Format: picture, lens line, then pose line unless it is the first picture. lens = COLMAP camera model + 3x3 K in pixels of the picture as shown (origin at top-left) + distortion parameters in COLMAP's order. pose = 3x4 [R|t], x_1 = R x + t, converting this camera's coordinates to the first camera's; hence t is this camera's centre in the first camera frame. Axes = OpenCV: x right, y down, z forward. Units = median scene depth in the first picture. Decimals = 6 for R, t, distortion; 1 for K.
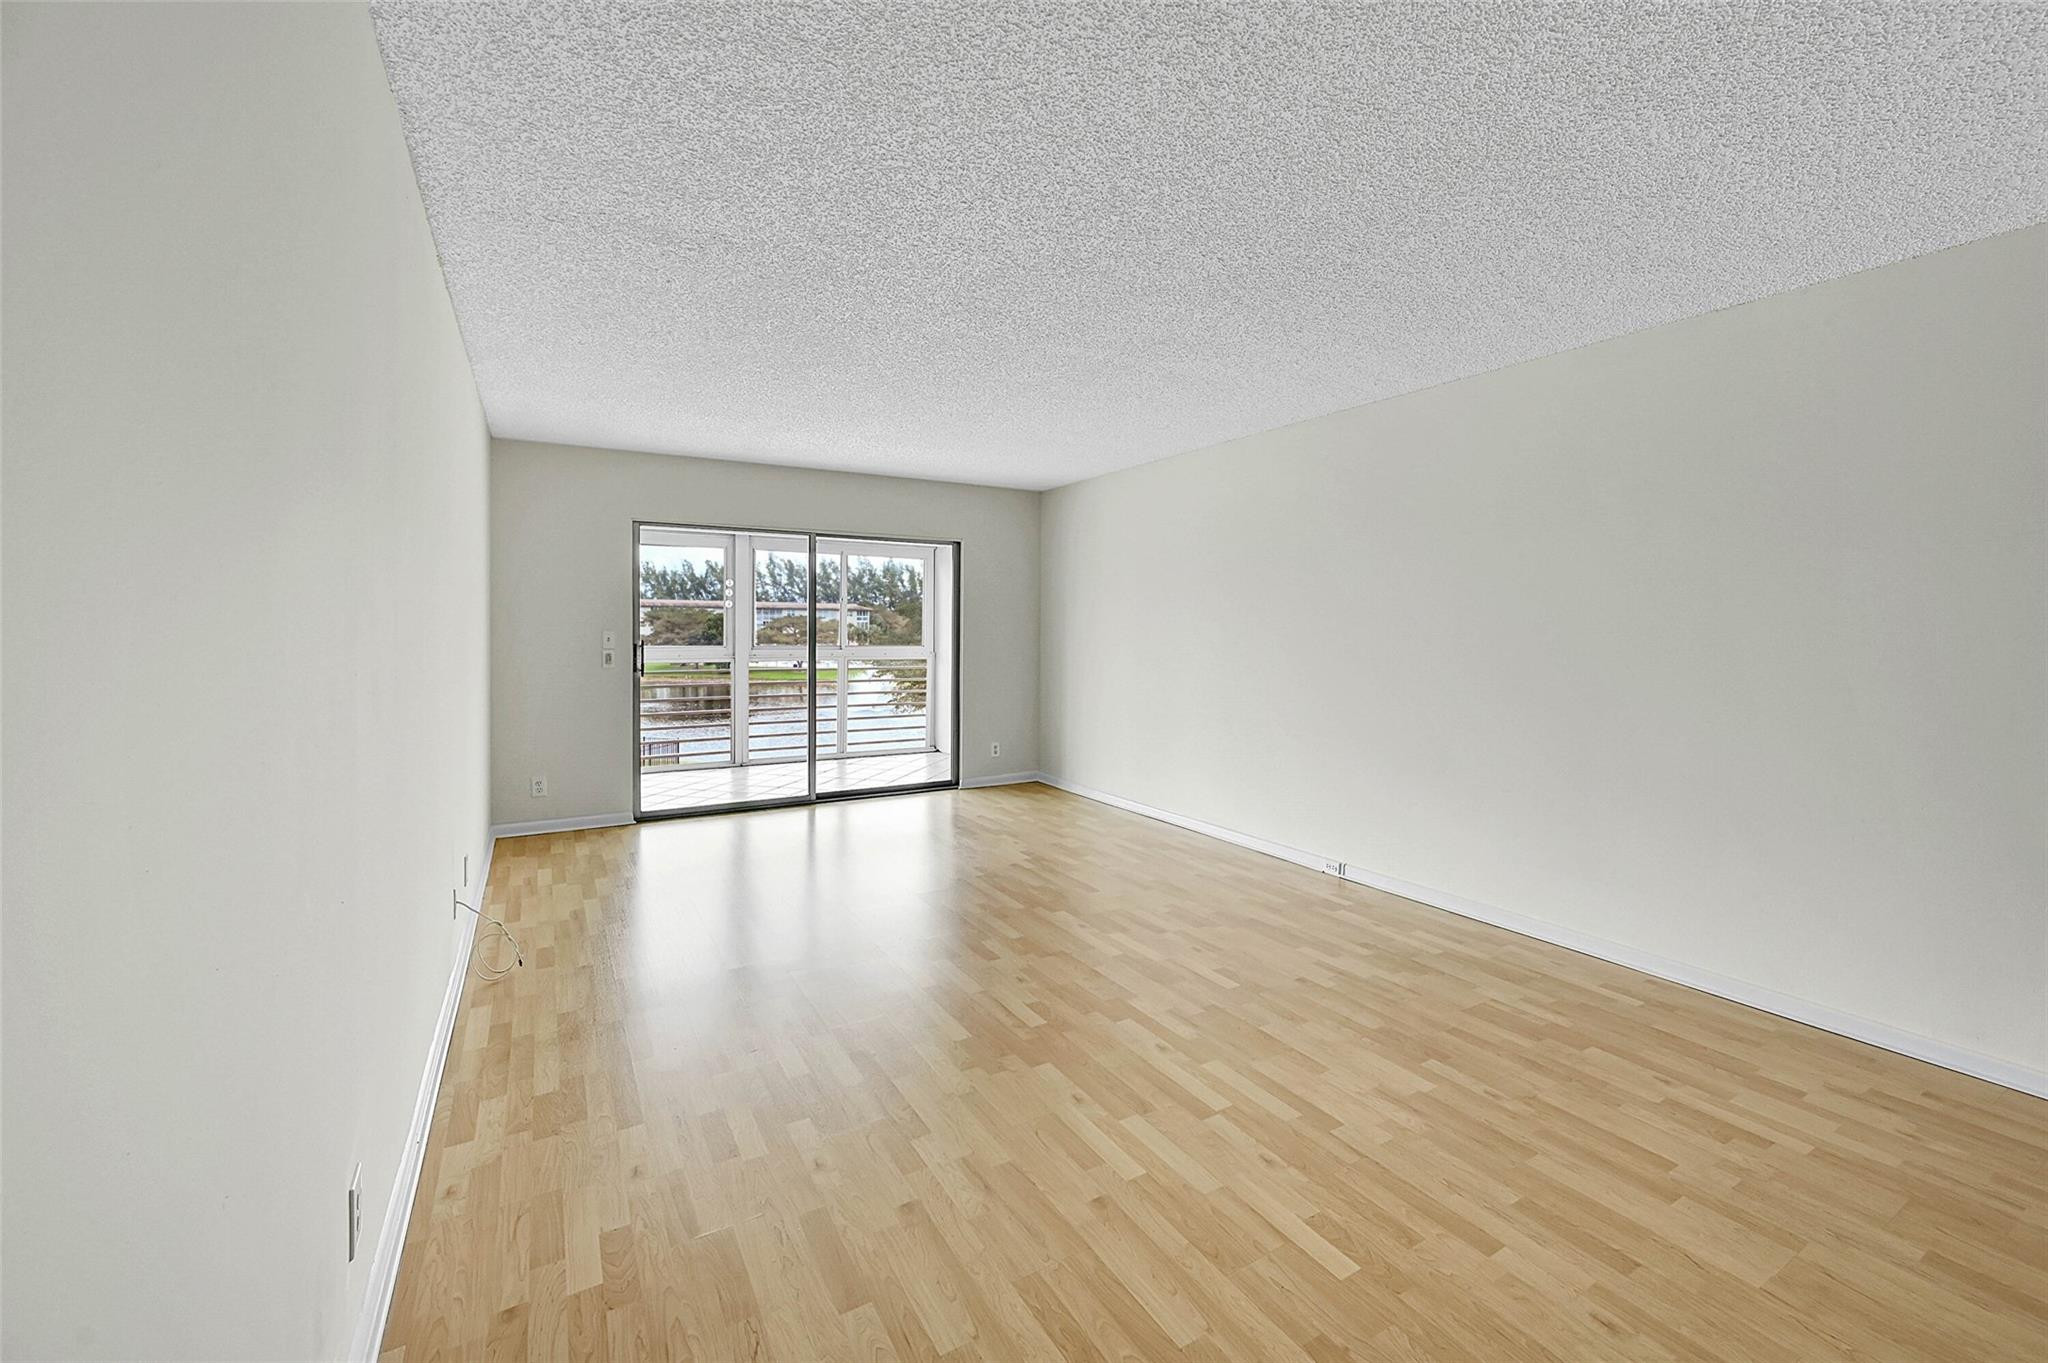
lens RADIAL K [[817.5, 0, 1033.1], [0, 817.5, 677.6], [0, 0, 1]] dist [-0.010131, 0.000310]
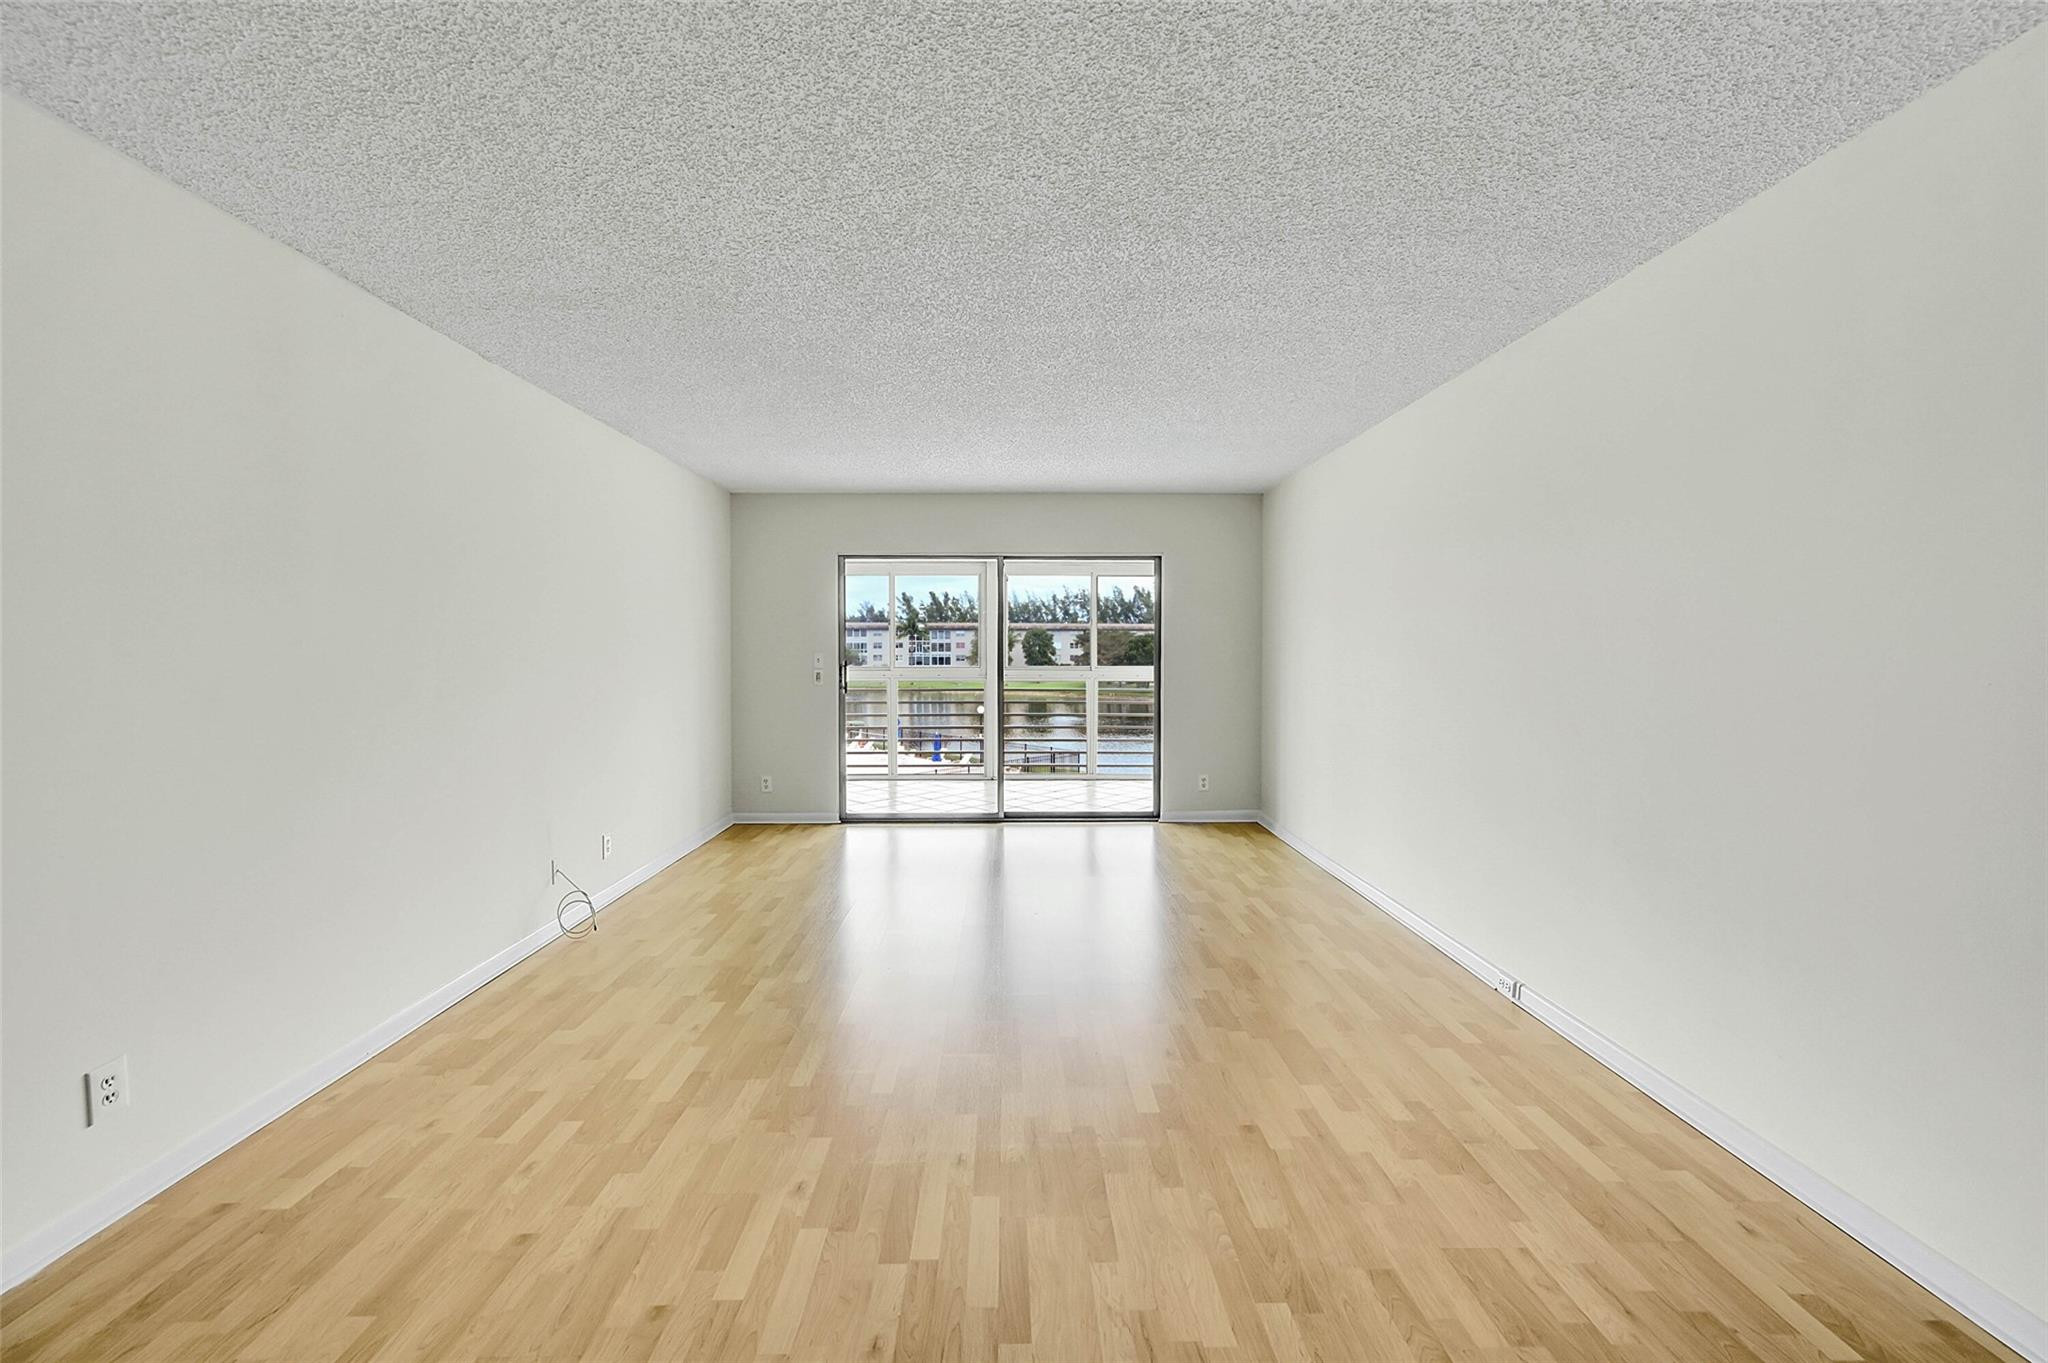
lens RADIAL K [[817.5, 0, 1028.3], [0, 817.5, 684.8], [0, 0, 1]] dist [-0.010131, 0.000310]
pose [[0.868070, 0.017212, -0.496144, 0.235830], [-0.025551, 0.999623, -0.010028, -0.006061], [0.495784, 0.021382, 0.868182, 0.118229]]
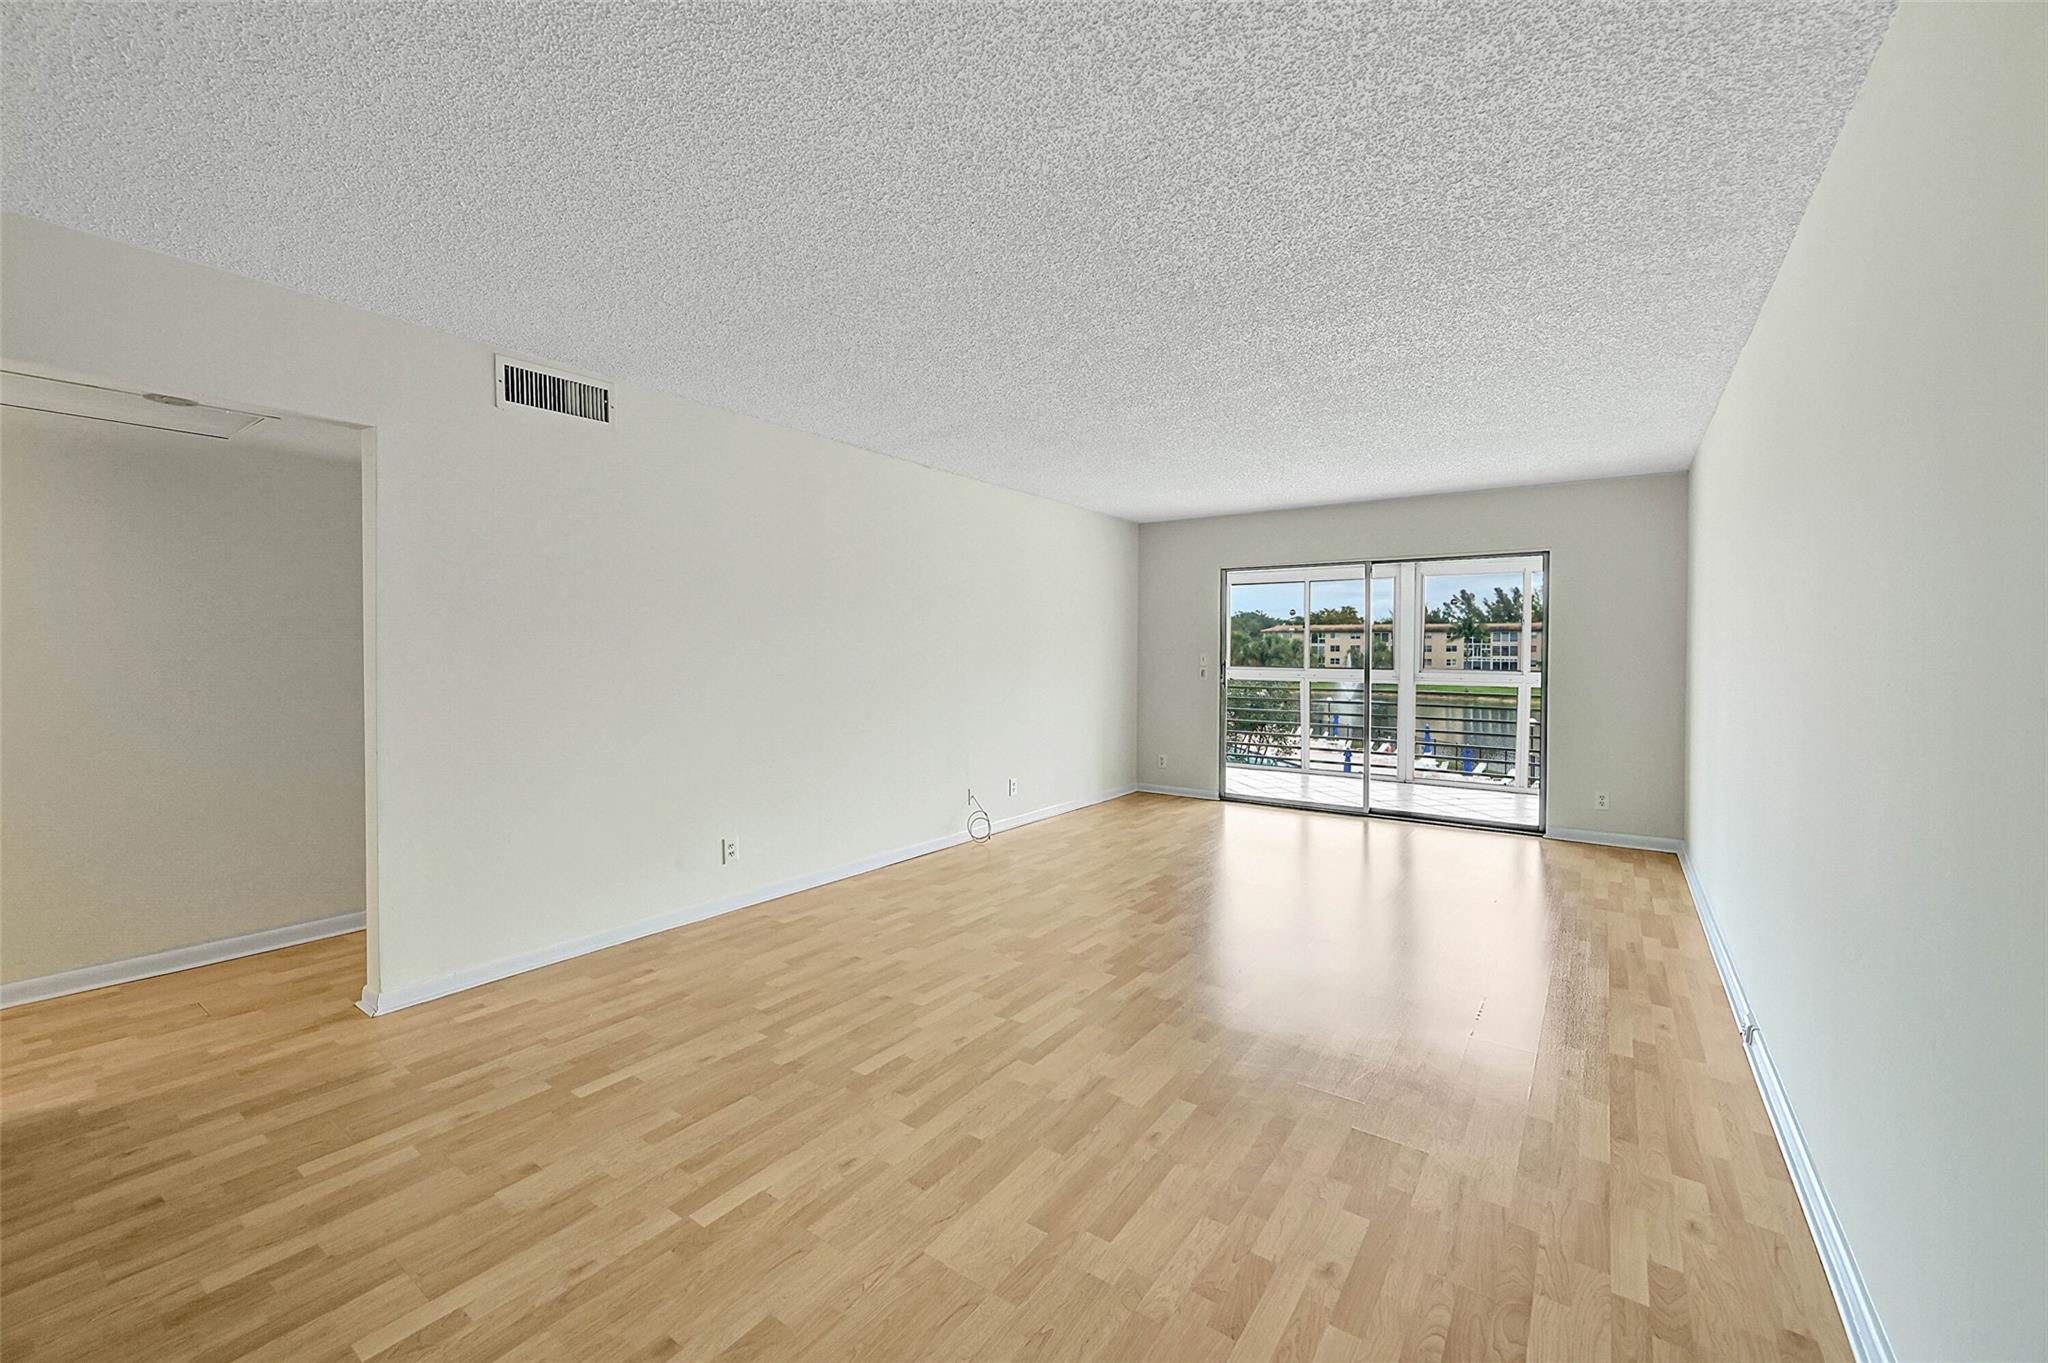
lens RADIAL K [[824.5, 0, 1035.7], [0, 824.5, 687.1], [0, 0, 1]] dist [0.003019, -0.000834]
pose [[0.399108, 0.037341, -0.916143, 0.481678], [-0.057147, 0.998241, 0.015792, -0.004964], [0.915121, 0.046052, 0.400540, 0.157027]]
